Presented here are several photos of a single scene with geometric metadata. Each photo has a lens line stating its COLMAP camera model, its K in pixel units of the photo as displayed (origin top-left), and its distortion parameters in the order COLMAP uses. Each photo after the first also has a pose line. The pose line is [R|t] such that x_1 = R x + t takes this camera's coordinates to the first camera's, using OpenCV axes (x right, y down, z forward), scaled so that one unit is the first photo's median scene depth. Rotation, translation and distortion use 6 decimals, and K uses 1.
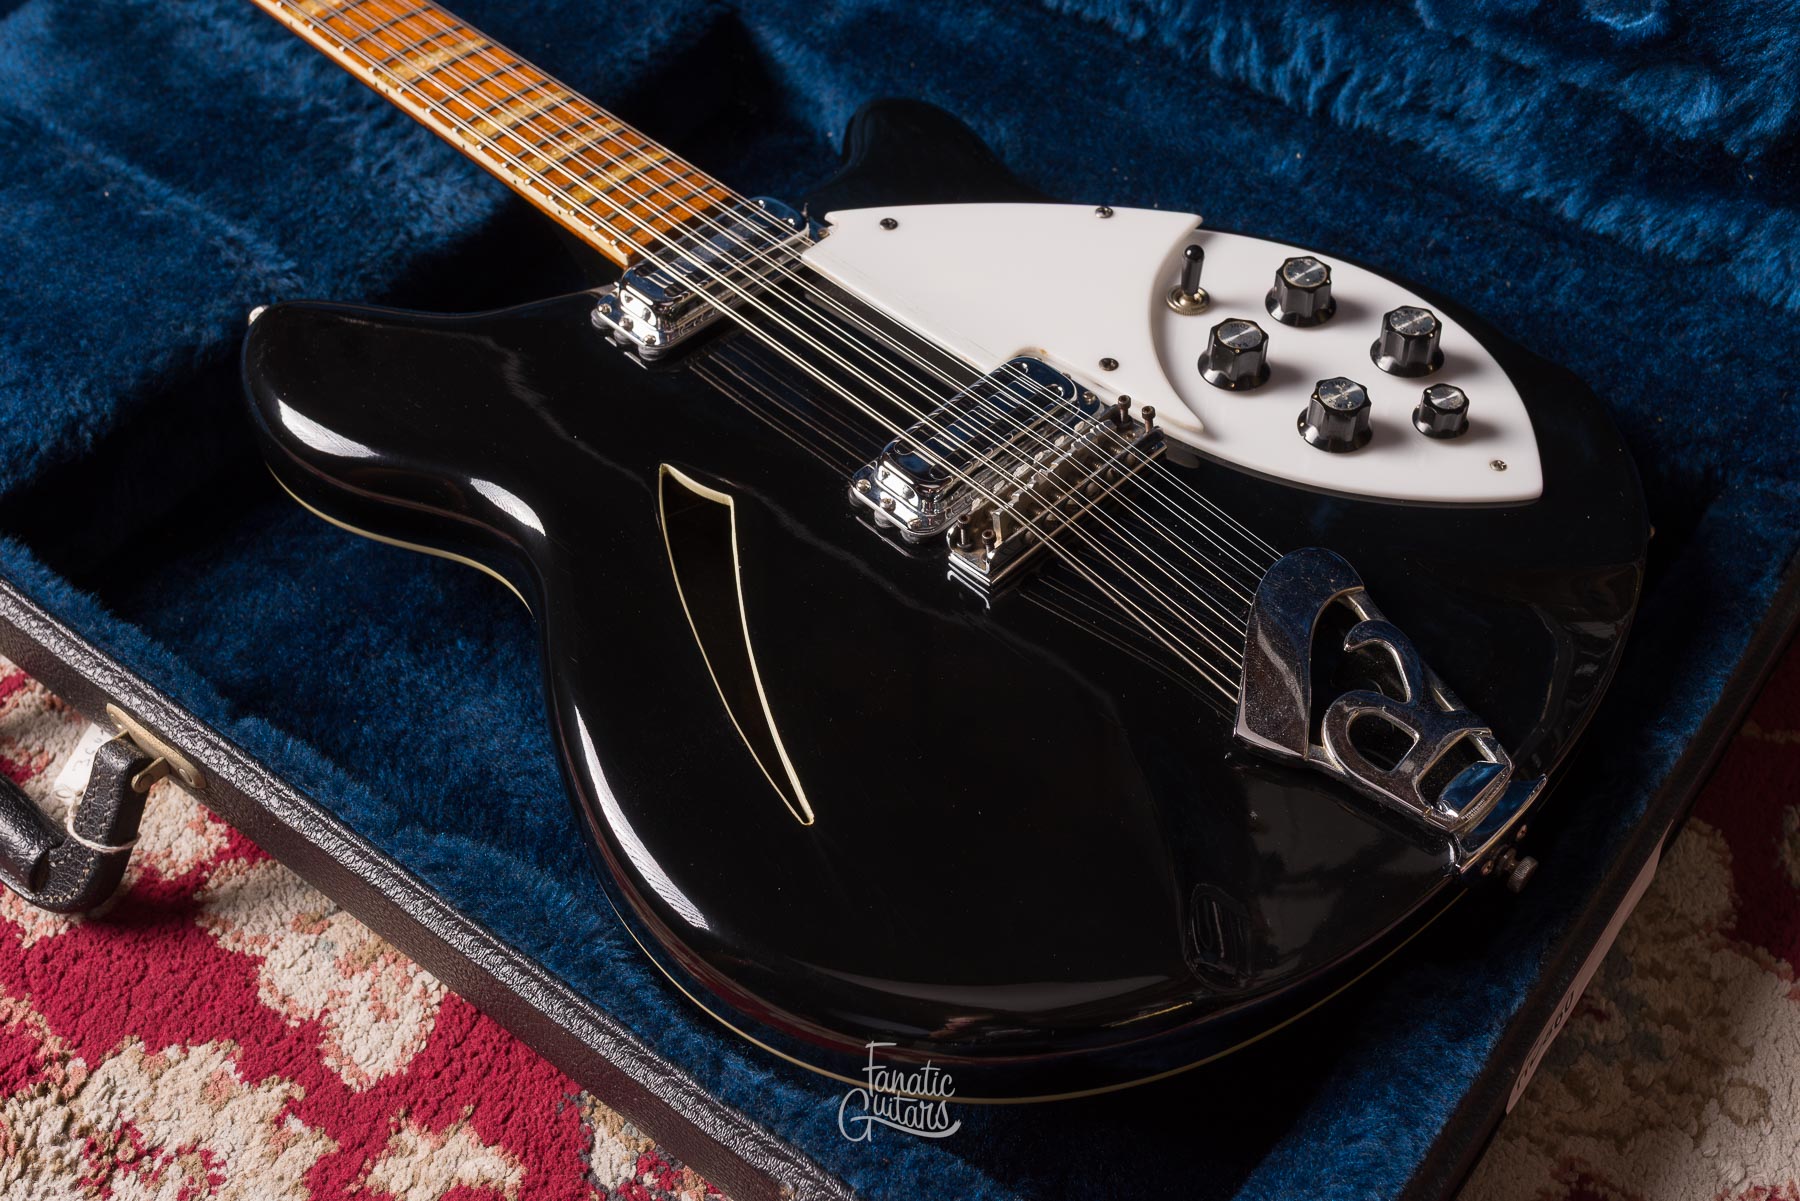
lens RADIAL K [[2012.4, 0, 999.8], [0, 2012.4, 594.9], [0, 0, 1]] dist [0.001492, -0.002779]
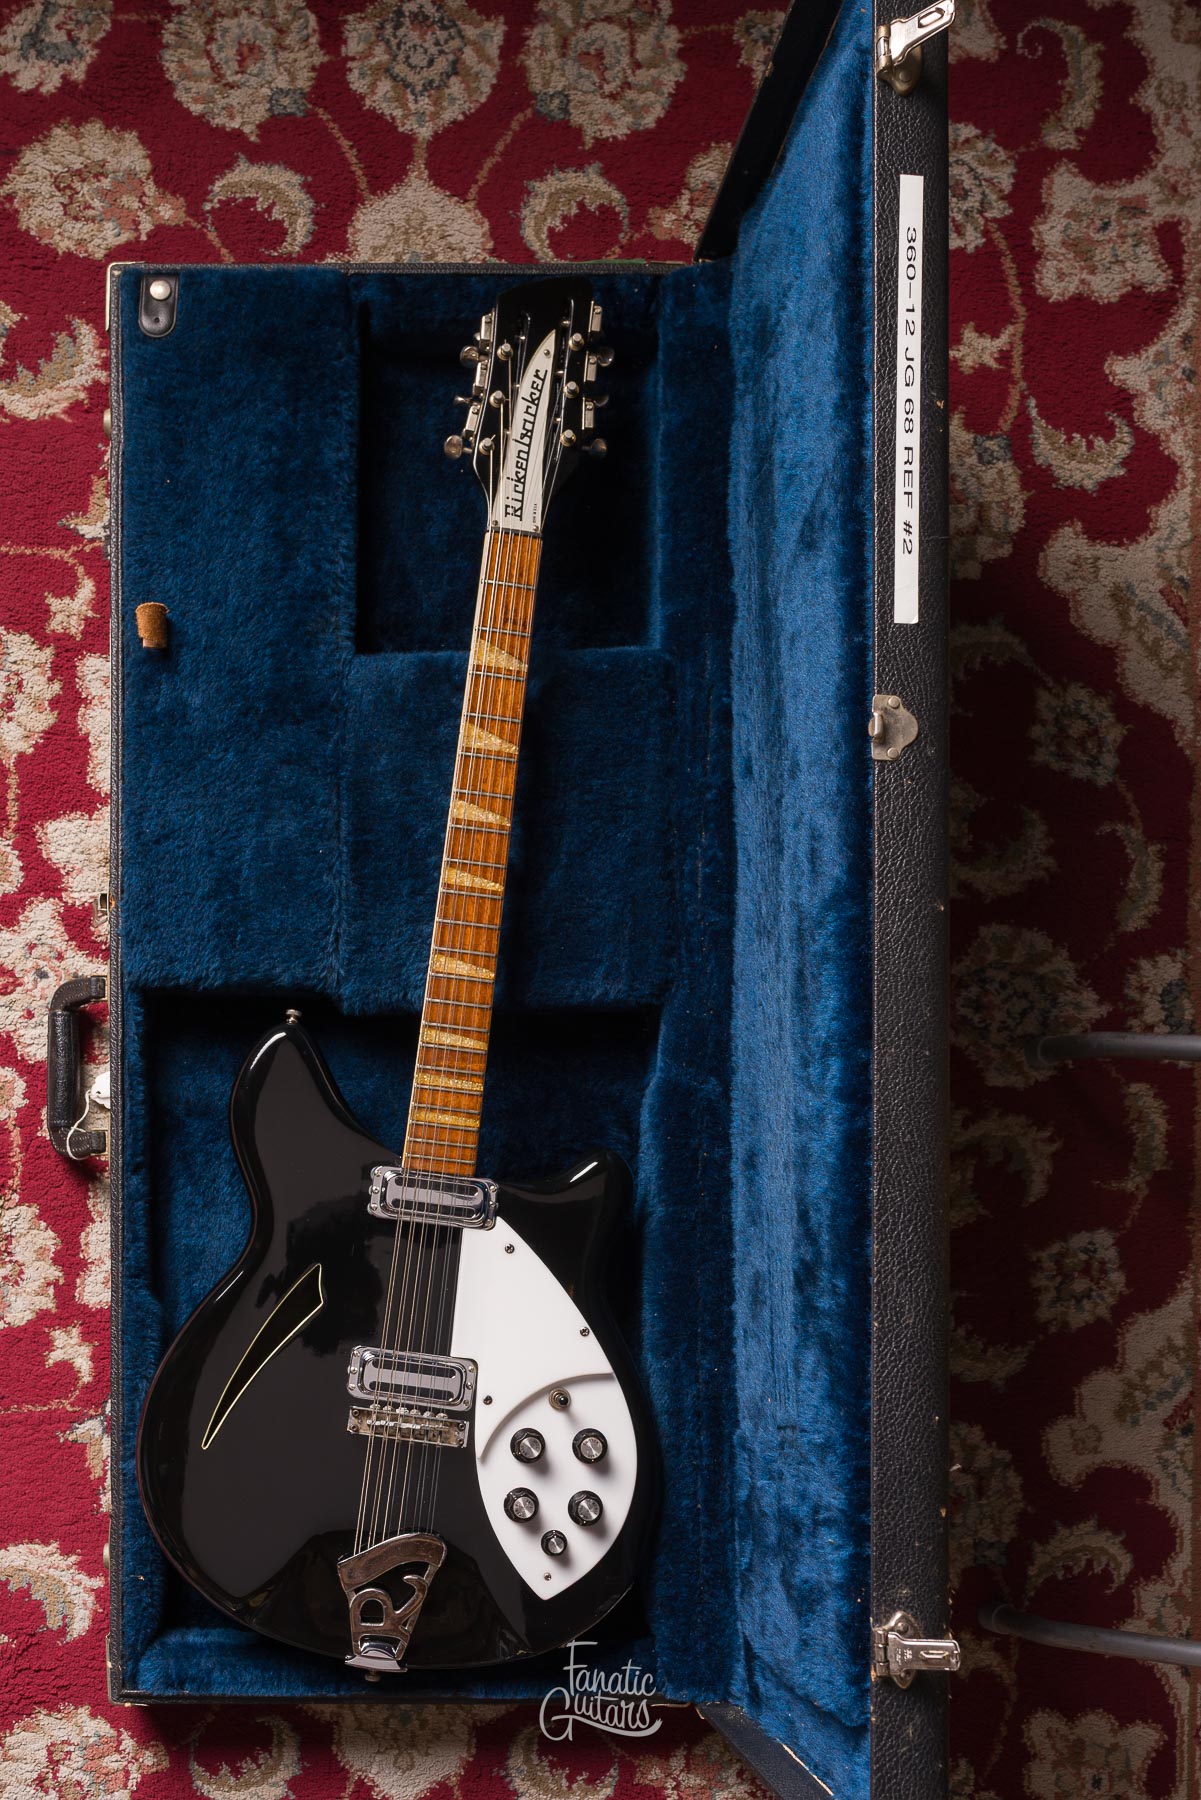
lens RADIAL K [[1820.2, 0, 422.2], [0, 1820.2, 1266.5], [0, 0, 1]] dist [0.004548, -0.004108]
pose [[0.588453, 0.808530, 0.001061, -0.095415], [-0.623263, 0.452778, 0.637601, -1.278765], [0.515039, -0.375860, 0.770366, -0.416452]]
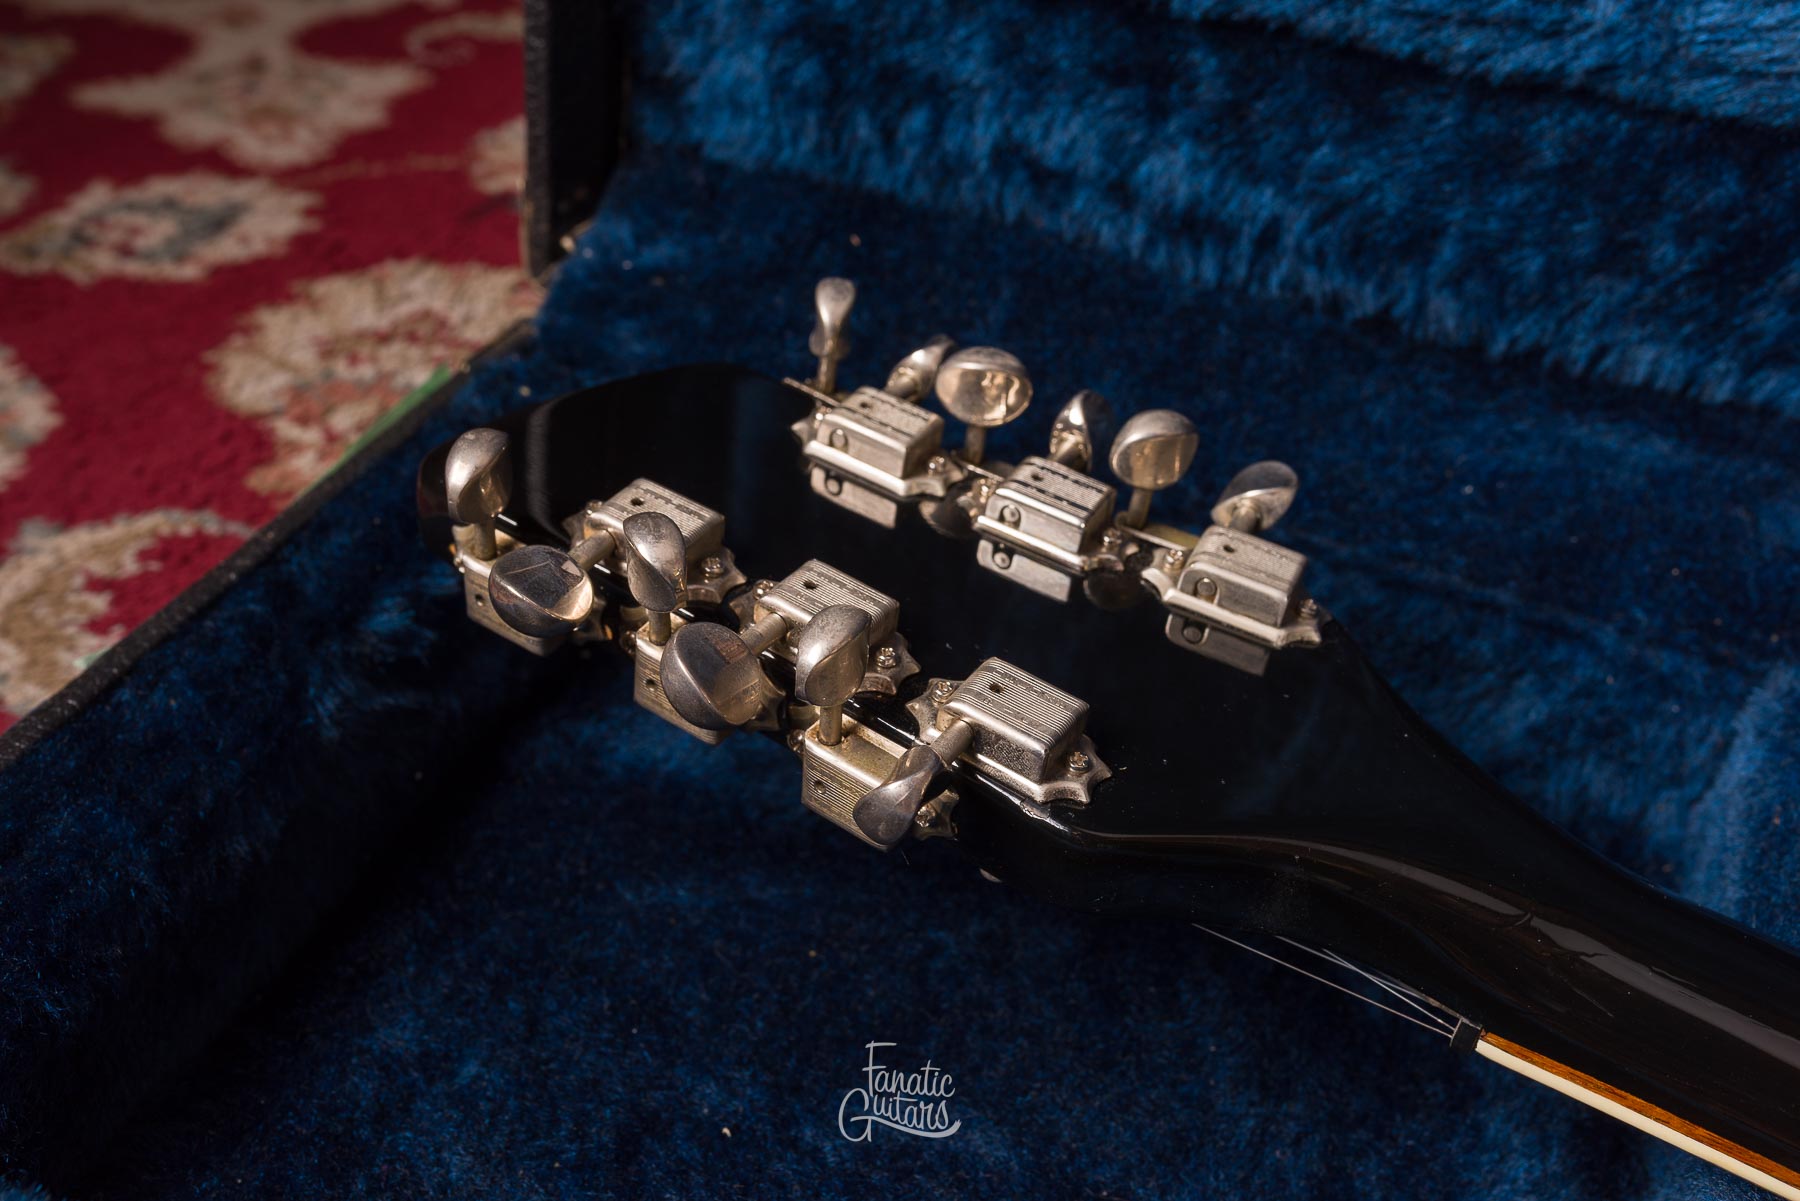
lens RADIAL K [[1820.2, 0, 902.2], [0, 1820.2, 597.6], [0, 0, 1]] dist [0.004548, -0.004108]
pose [[0.963631, -0.090372, 0.251491, -0.808344], [0.144770, 0.967567, -0.207018, -0.481858], [-0.224625, 0.235897, 0.945461, 0.964767]]
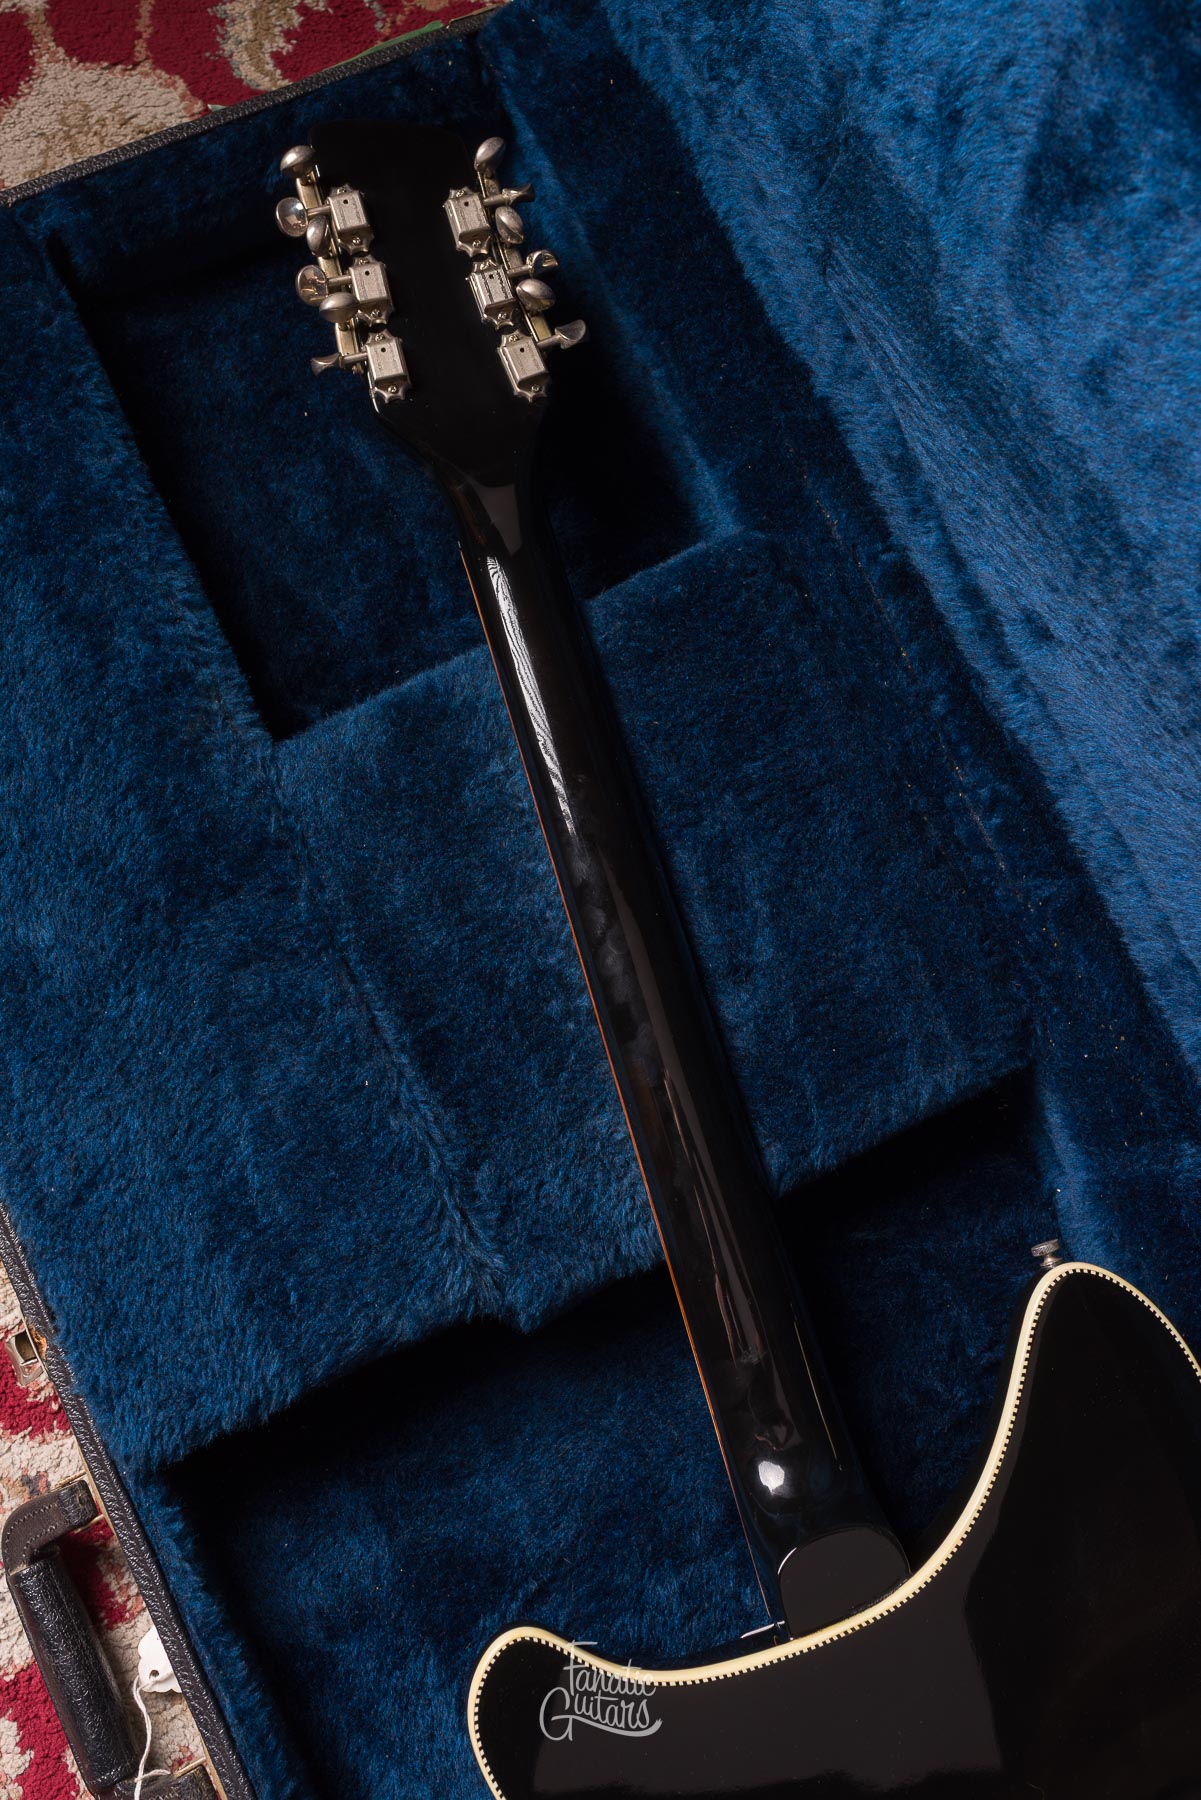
lens RADIAL K [[1870.4, 0, 604.3], [0, 1870.4, 834.2], [0, 0, 1]] dist [-0.000324, -0.001649]
pose [[0.883333, 0.466642, -0.044350, -0.398198], [-0.405446, 0.808102, 0.427299, -0.832539], [0.235235, -0.359465, 0.903022, 0.260455]]
